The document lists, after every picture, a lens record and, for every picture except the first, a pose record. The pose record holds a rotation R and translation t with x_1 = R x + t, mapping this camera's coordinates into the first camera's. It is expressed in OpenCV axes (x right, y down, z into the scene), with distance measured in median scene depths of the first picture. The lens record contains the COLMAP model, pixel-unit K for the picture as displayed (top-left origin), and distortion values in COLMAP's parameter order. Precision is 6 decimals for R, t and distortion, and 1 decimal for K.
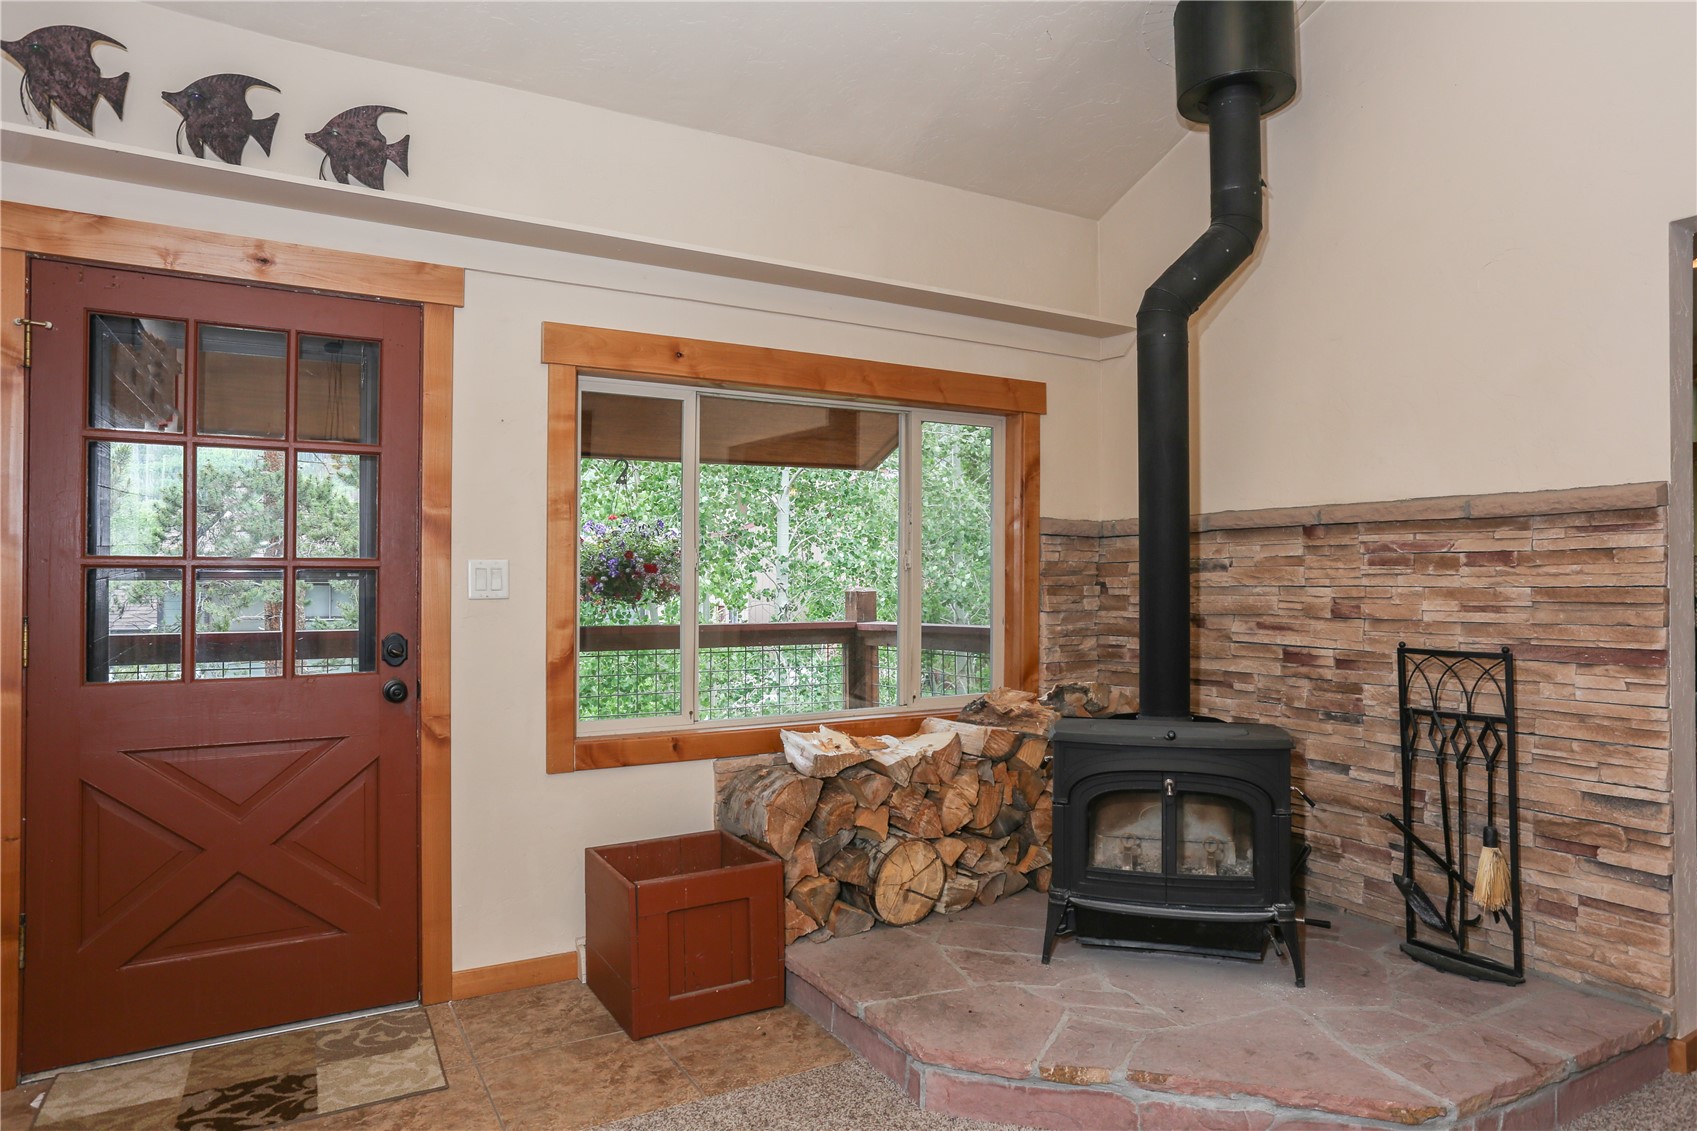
lens RADIAL K [[1007.6, 0, 848.5], [0, 1007.6, 565.5], [0, 0, 1]] dist [-0.026184, -0.000329]
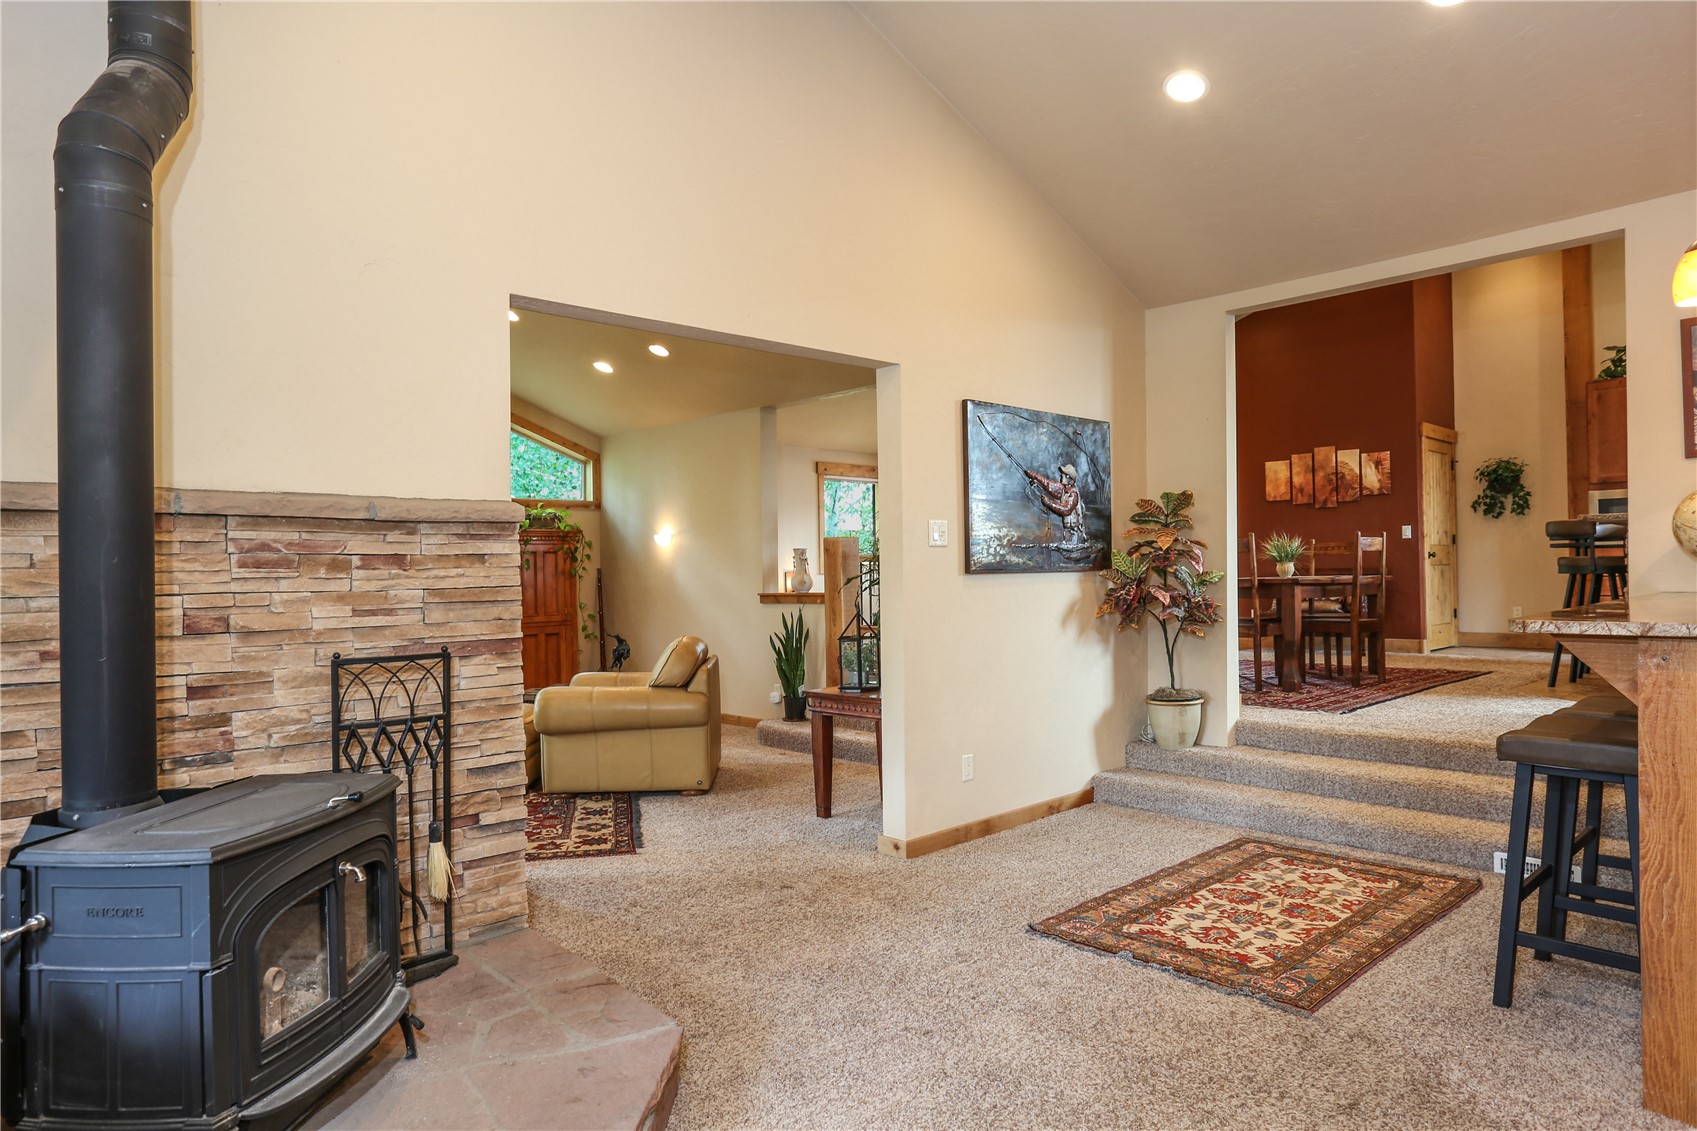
lens RADIAL K [[1007.6, 0, 848.5], [0, 1007.6, 565.5], [0, 0, 1]] dist [-0.026184, -0.000329]
pose [[-0.227291, 0.011164, 0.973763, -0.430337], [-0.000323, 0.999933, -0.011539, 0.008274], [-0.973827, -0.002937, -0.227273, 0.760167]]
